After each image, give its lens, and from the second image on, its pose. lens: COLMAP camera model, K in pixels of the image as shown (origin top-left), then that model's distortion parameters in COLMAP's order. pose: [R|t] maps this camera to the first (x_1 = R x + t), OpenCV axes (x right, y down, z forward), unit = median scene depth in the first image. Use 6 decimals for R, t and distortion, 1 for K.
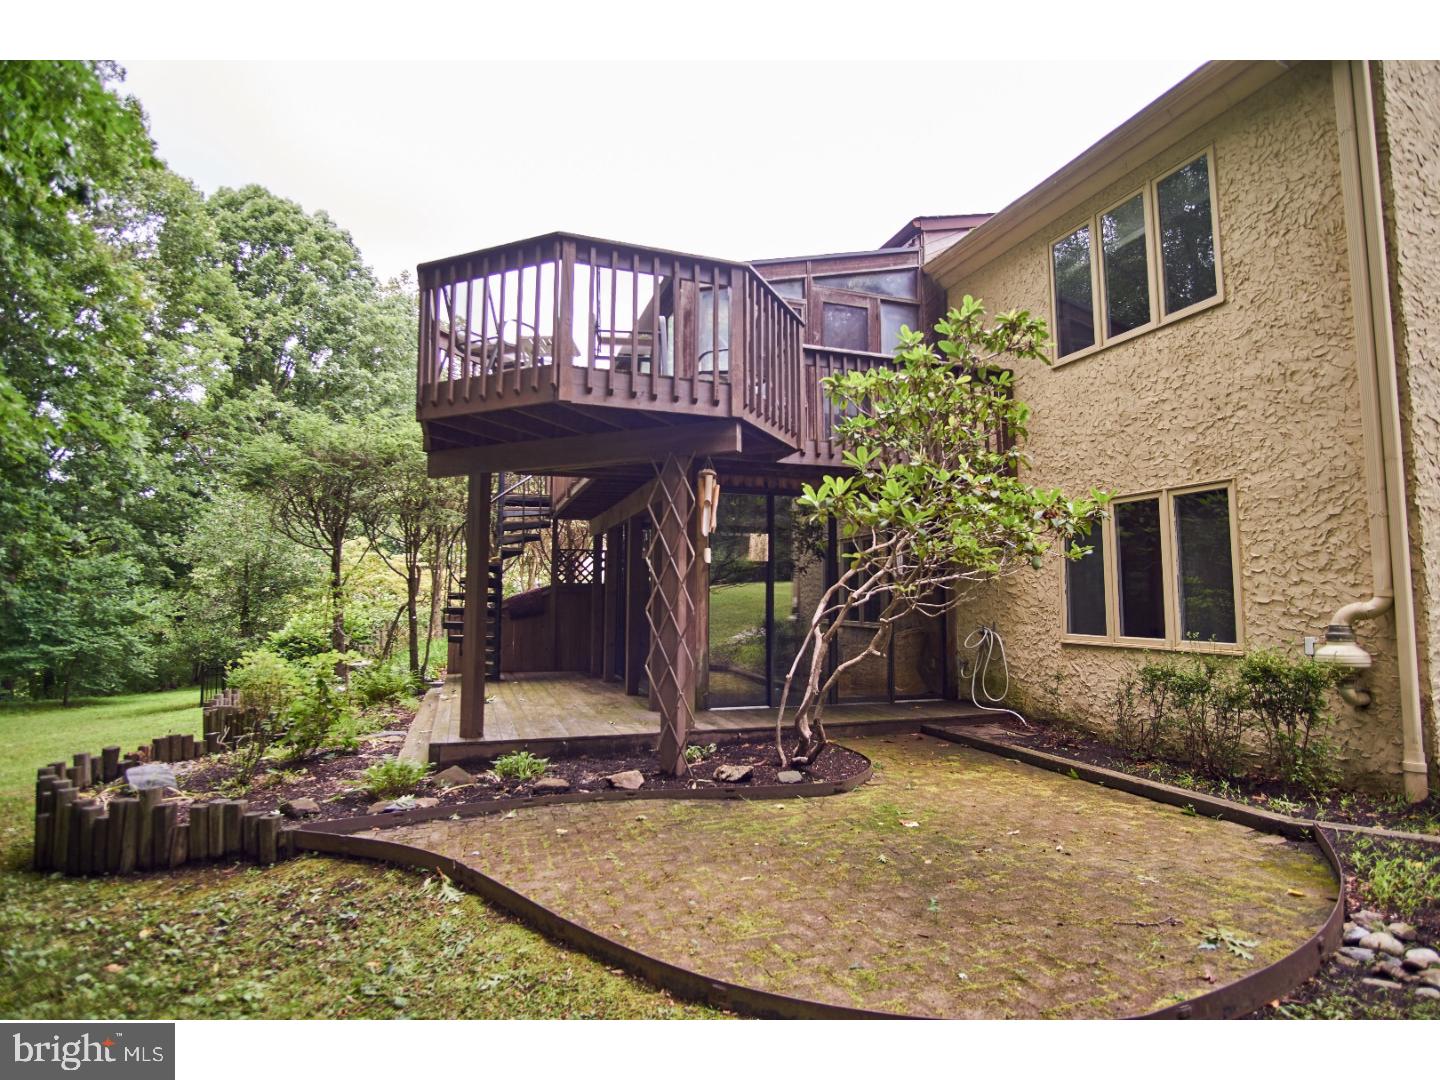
lens RADIAL K [[778.8, 0, 719.3], [0, 778.8, 536.4], [0, 0, 1]] dist [-0.030393, 0.008724]
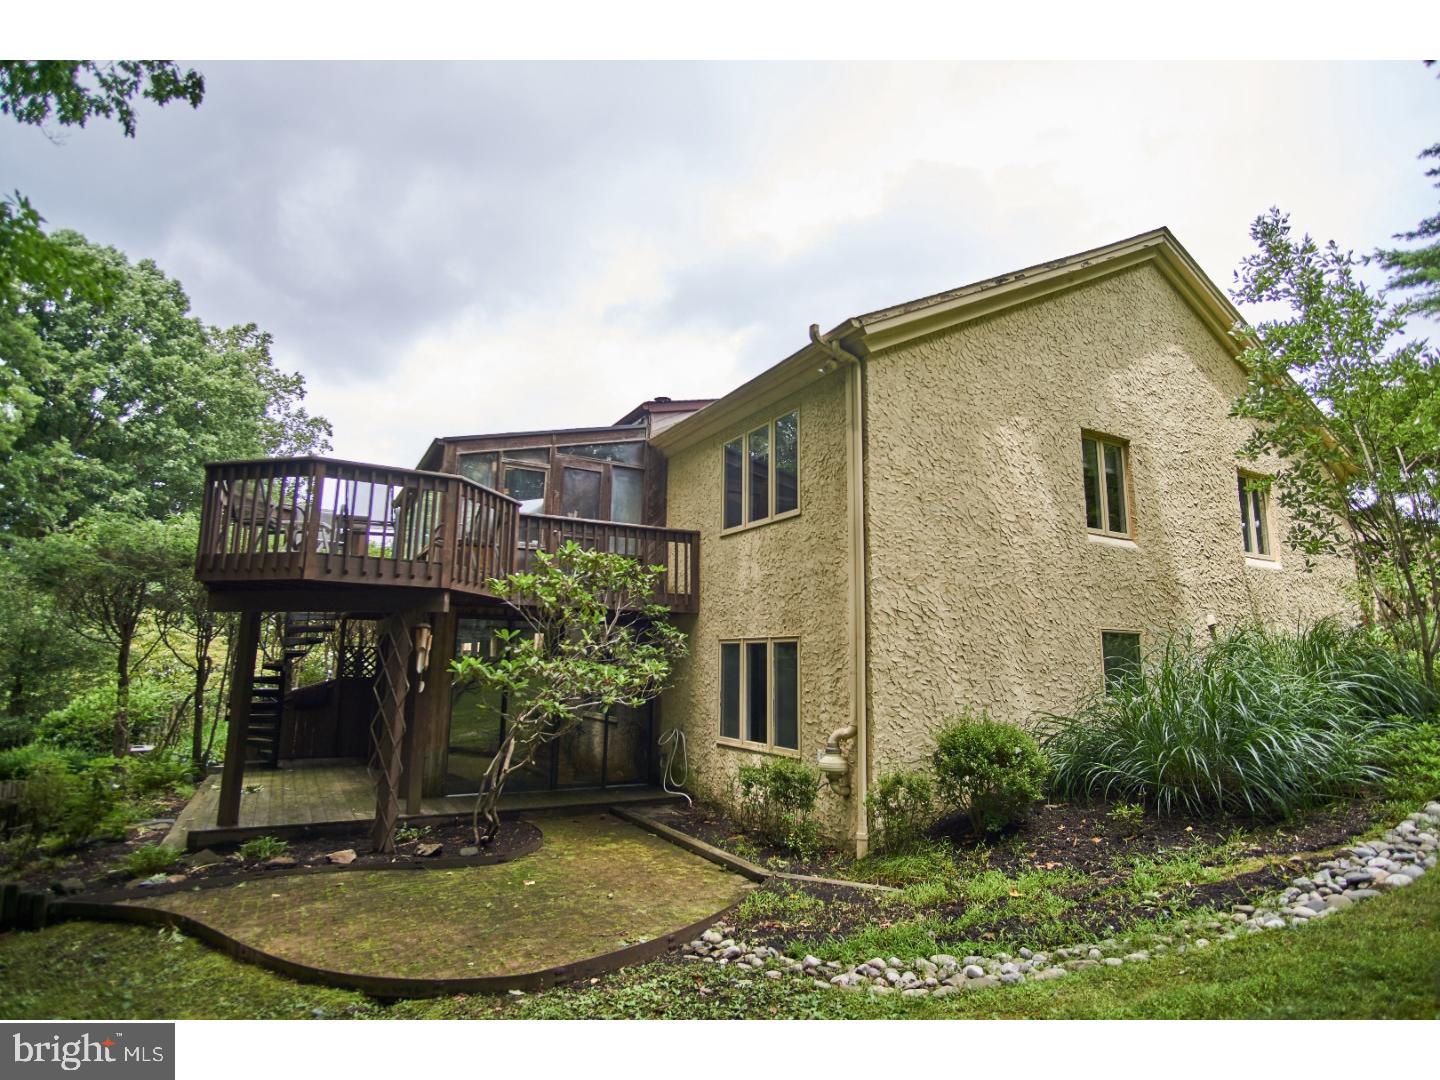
lens RADIAL K [[778.8, 0, 719.3], [0, 778.8, 532.4], [0, 0, 1]] dist [-0.030393, 0.008724]
pose [[0.981680, 0.043669, 0.185463, 0.235665], [-0.027665, 0.995735, -0.088019, -0.139377], [-0.188516, 0.081276, 0.978701, -0.451237]]
